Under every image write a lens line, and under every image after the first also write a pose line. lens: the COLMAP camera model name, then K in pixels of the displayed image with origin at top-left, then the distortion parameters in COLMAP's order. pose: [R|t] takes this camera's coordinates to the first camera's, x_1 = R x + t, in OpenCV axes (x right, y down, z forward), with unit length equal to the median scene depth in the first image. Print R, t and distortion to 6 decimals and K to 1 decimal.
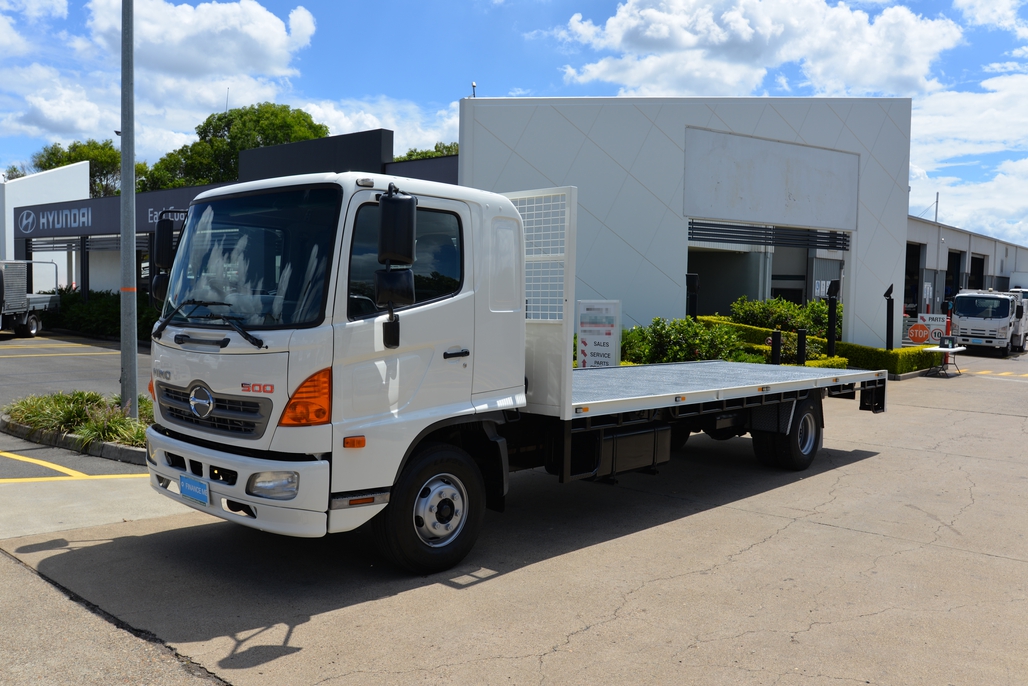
lens RADIAL K [[854.6, 0, 514.0], [0, 854.6, 343.0], [0, 0, 1]] dist [-0.059724, 0.016325]
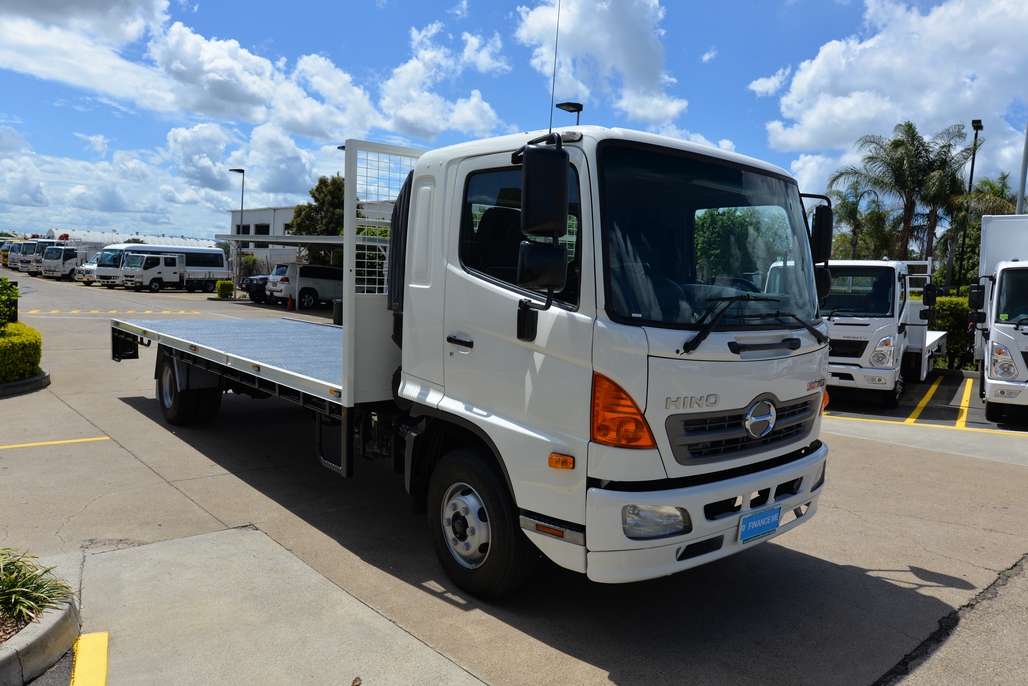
lens RADIAL K [[746.3, 0, 511.4], [0, 746.3, 338.0], [0, 0, 1]] dist [-0.049612, 0.009497]
pose [[0.139267, -0.110532, 0.984067, -1.320863], [0.001582, 0.993775, 0.111399, -0.106840], [-0.990254, -0.013958, 0.138575, 1.364414]]
